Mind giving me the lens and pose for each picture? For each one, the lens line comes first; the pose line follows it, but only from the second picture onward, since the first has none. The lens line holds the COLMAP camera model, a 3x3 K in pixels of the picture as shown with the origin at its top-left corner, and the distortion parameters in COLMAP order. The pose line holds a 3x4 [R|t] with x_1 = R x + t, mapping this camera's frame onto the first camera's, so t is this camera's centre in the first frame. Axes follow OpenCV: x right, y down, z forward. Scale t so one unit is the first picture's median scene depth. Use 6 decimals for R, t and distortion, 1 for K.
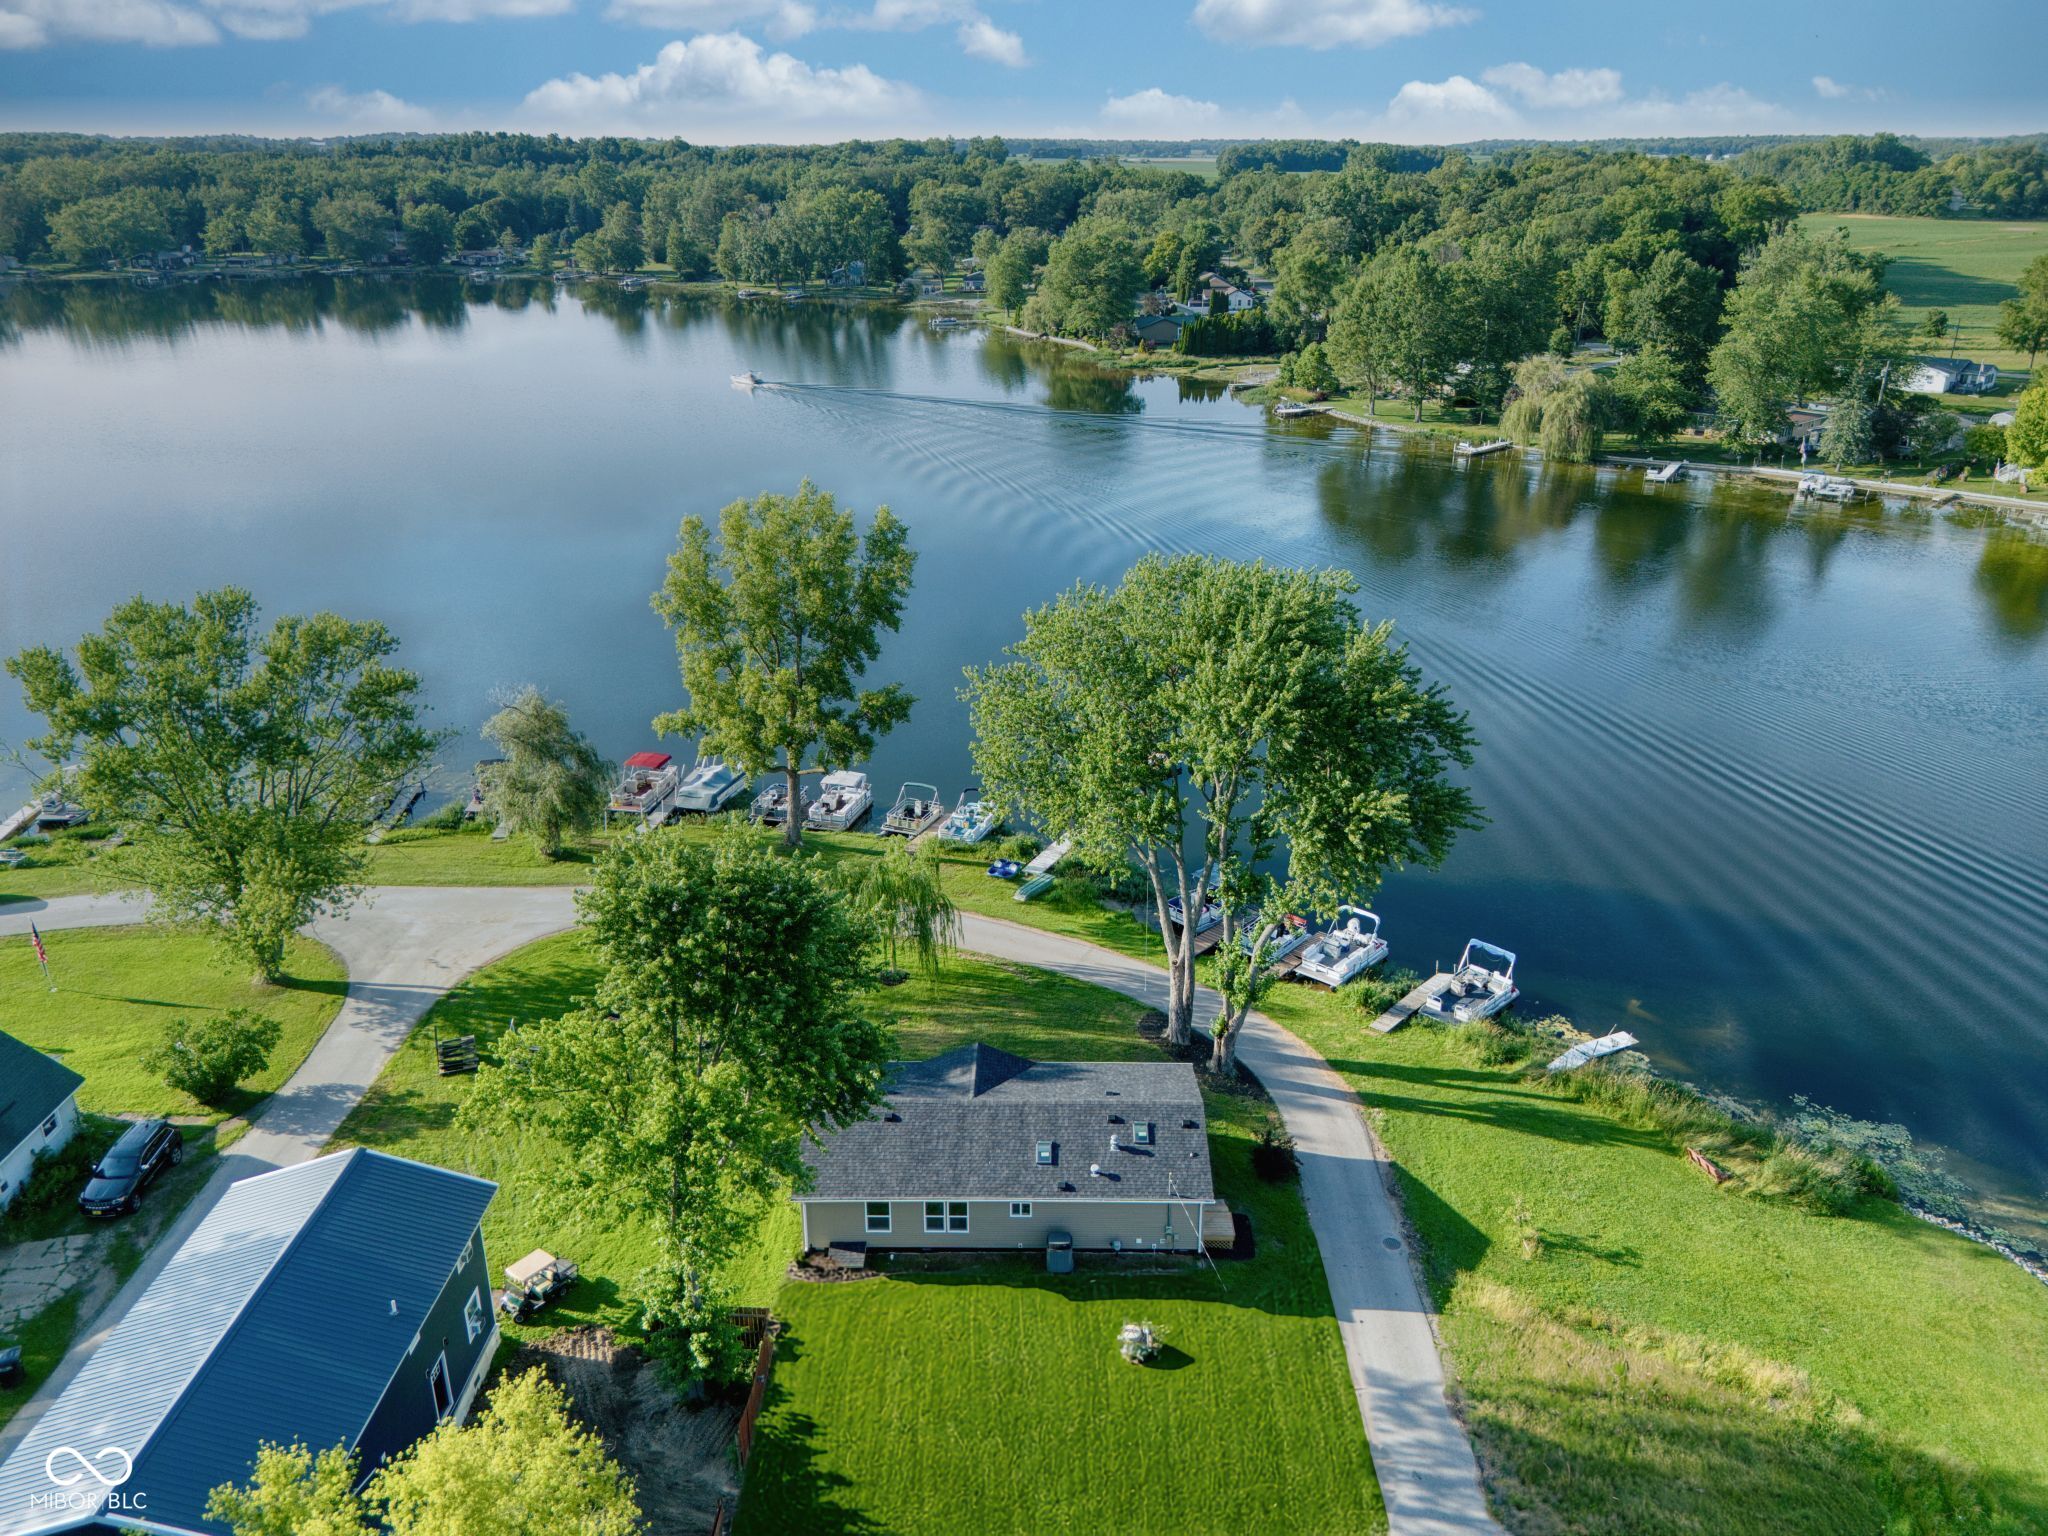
lens RADIAL K [[1501.6, 0, 1031.2], [0, 1501.6, 763.3], [0, 0, 1]] dist [0.093914, -0.082338]
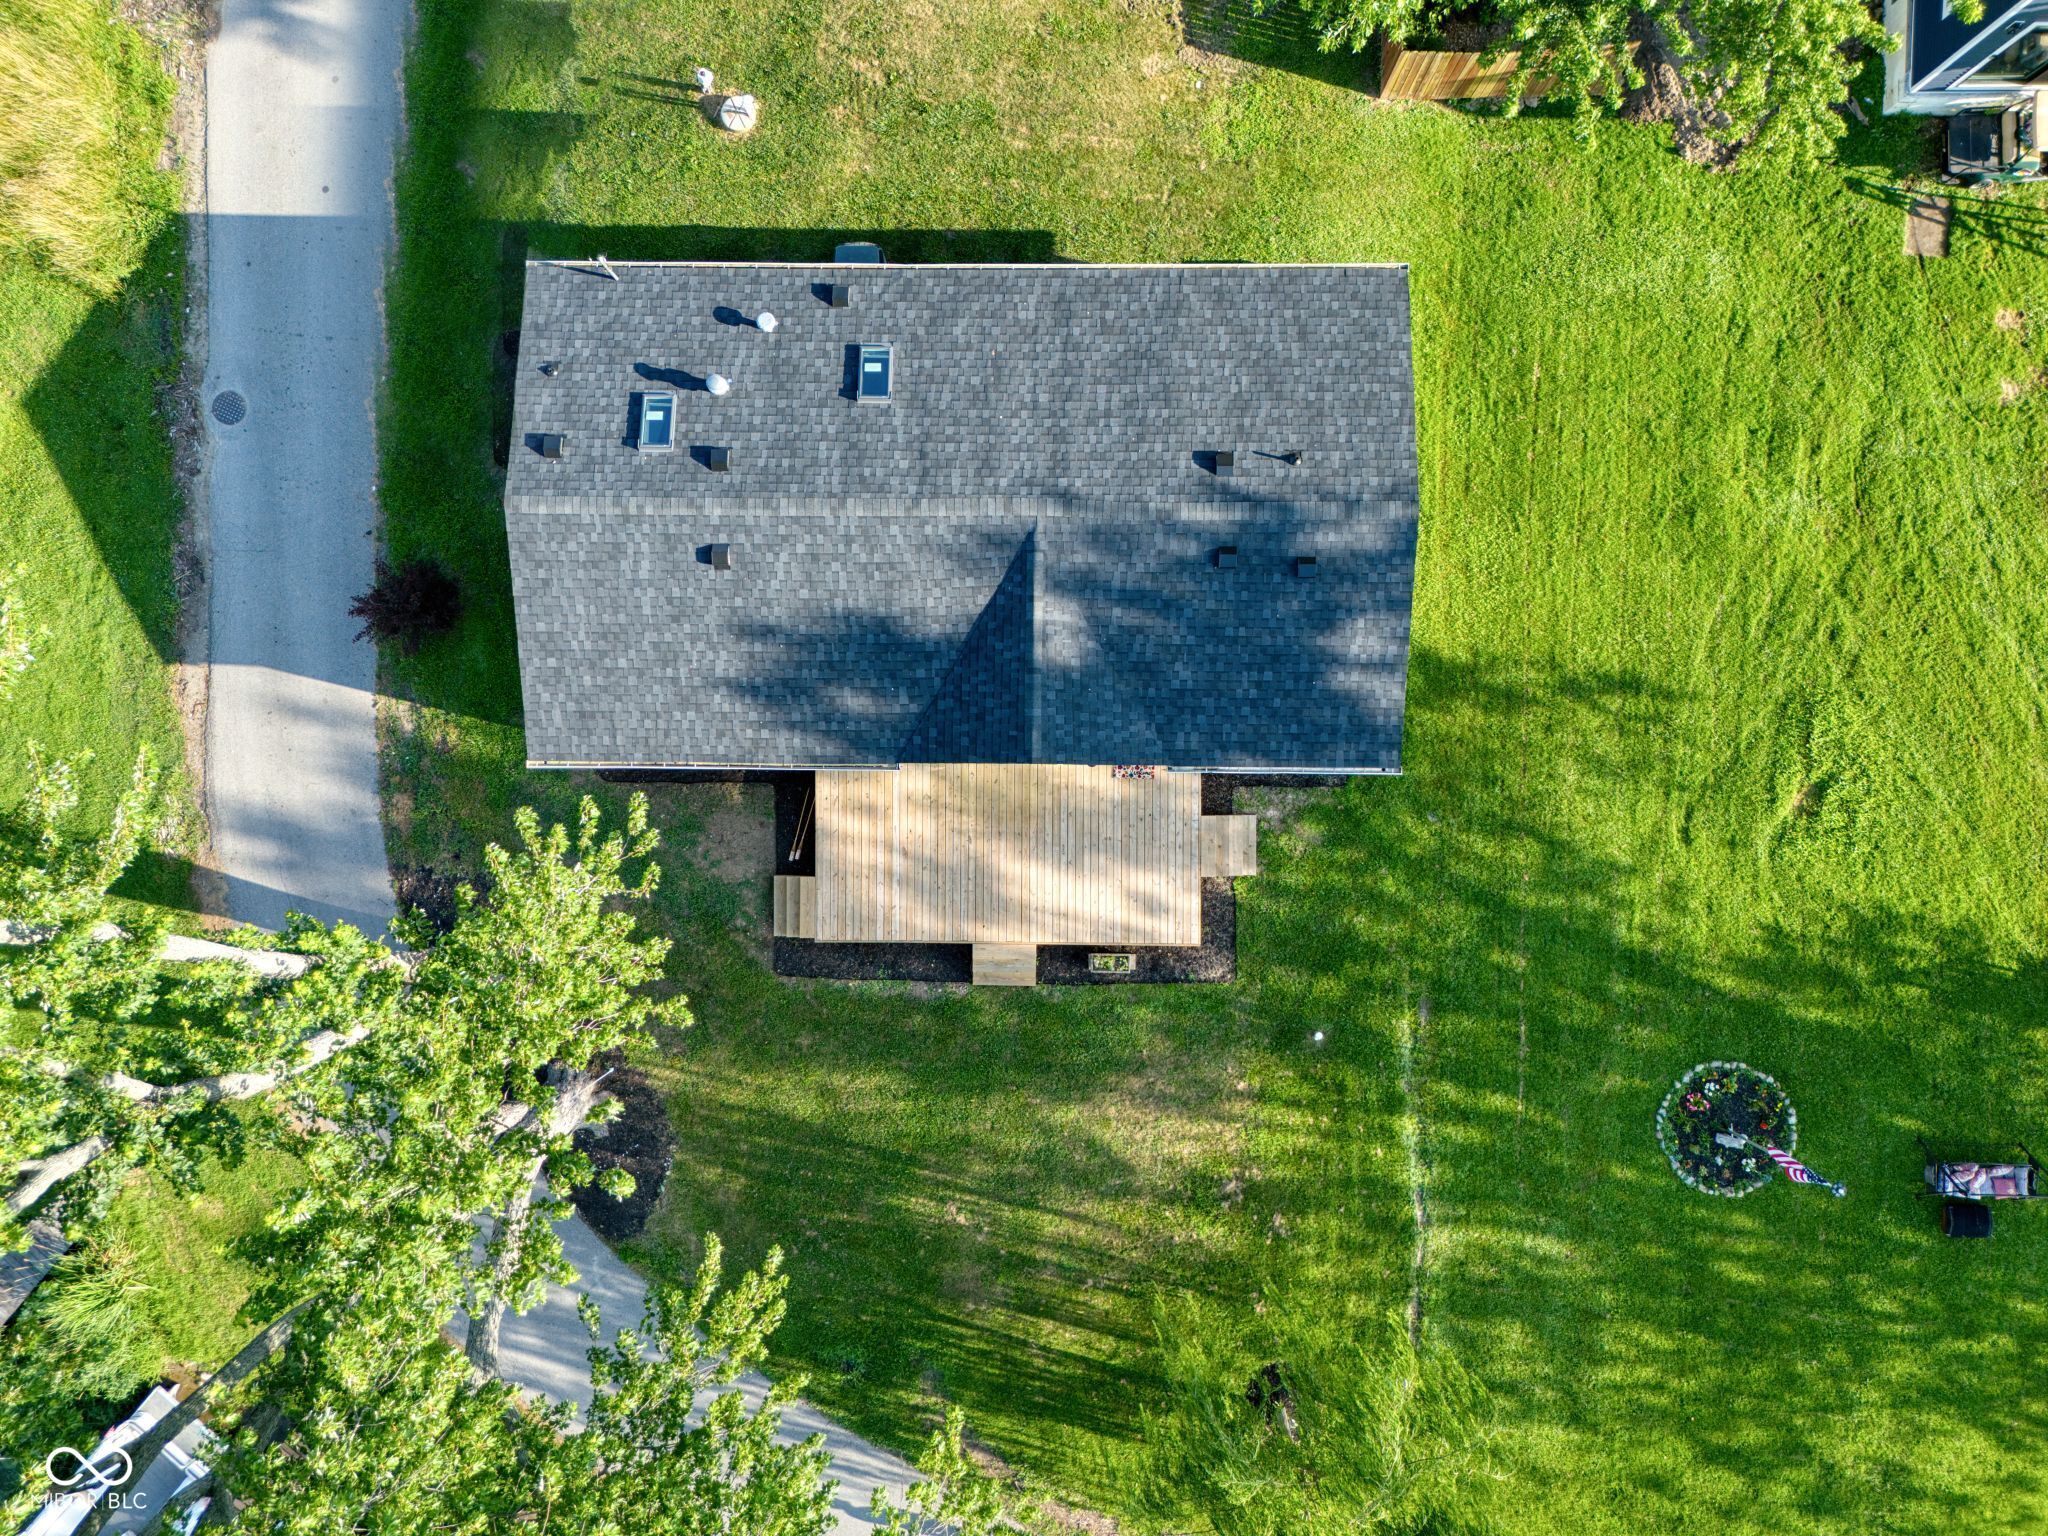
lens RADIAL K [[1494.6, 0, 1035.5], [0, 1494.6, 772.8], [0, 0, 1]] dist [0.119981, -0.165726]
pose [[-0.999733, 0.003135, 0.022886, -0.043334], [0.019793, -0.394557, 0.918658, -0.180160], [0.011909, 0.918866, 0.394390, 0.796098]]
